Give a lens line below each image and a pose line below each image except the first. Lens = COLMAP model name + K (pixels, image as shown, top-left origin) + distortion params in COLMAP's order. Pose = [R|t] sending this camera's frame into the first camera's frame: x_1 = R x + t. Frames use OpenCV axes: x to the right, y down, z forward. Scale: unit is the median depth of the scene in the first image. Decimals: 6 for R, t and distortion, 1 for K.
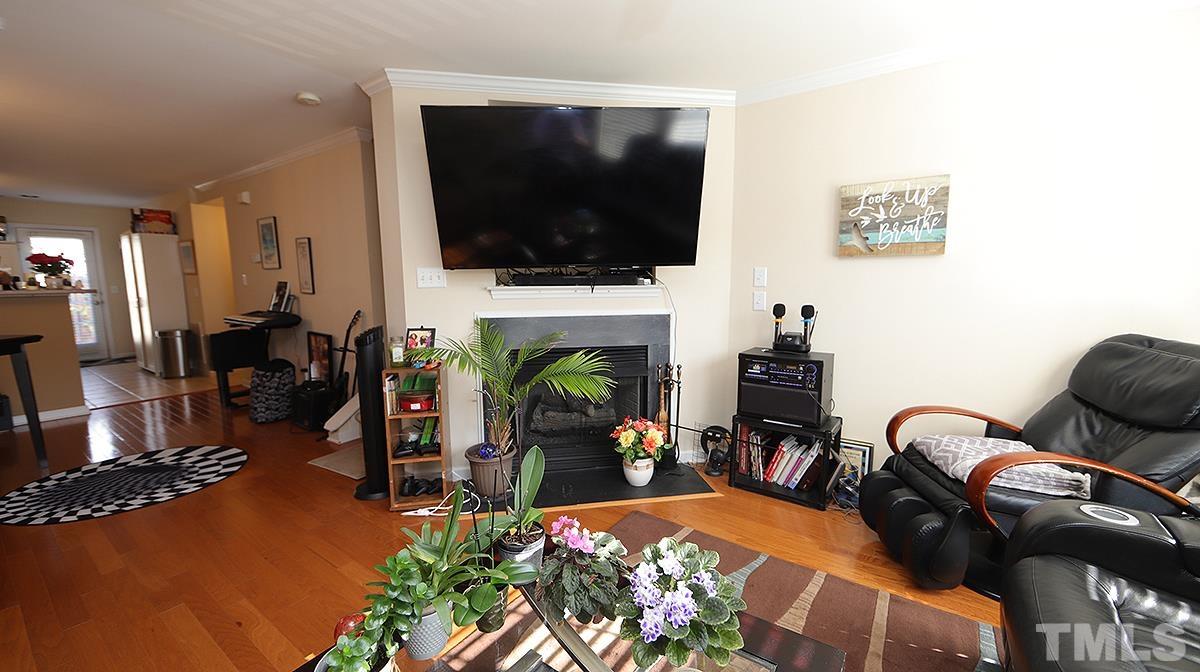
lens RADIAL K [[465.8, 0, 602.5], [0, 465.8, 336.6], [0, 0, 1]] dist [-0.002187, -0.000011]
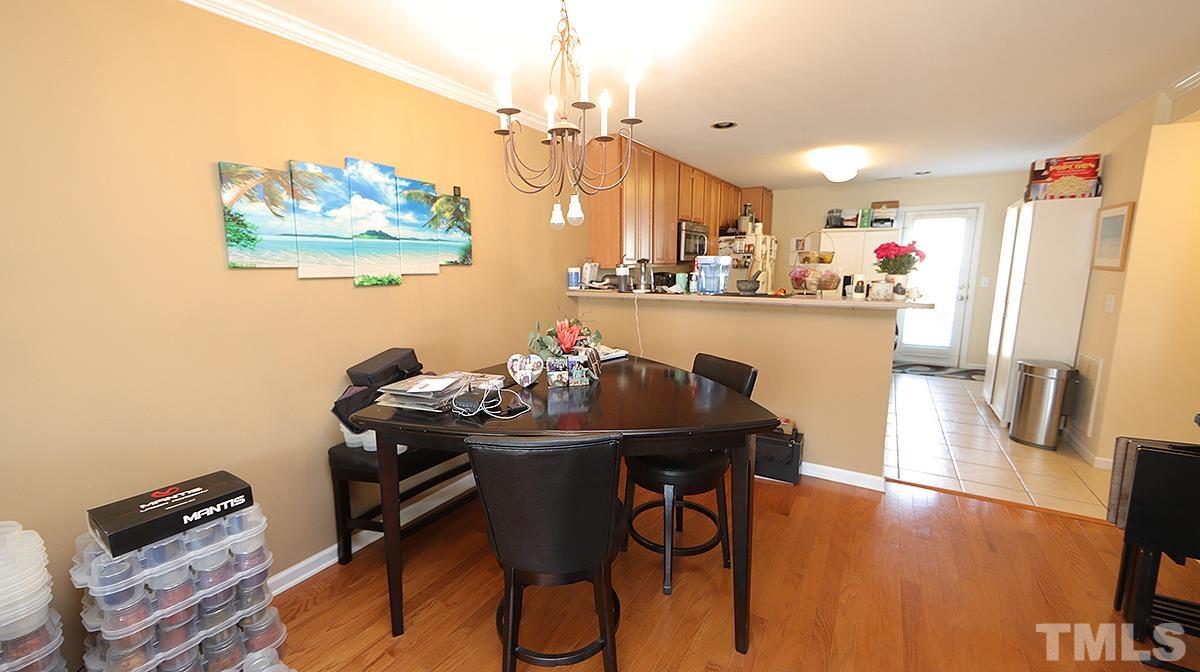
lens RADIAL K [[465.8, 0, 598.4], [0, 465.8, 341.9], [0, 0, 1]] dist [-0.002187, -0.000011]
pose [[0.054440, 0.175966, -0.982890, -0.379835], [-0.116190, 0.978779, 0.168795, -0.074913], [0.991734, 0.105013, 0.073730, 0.390839]]
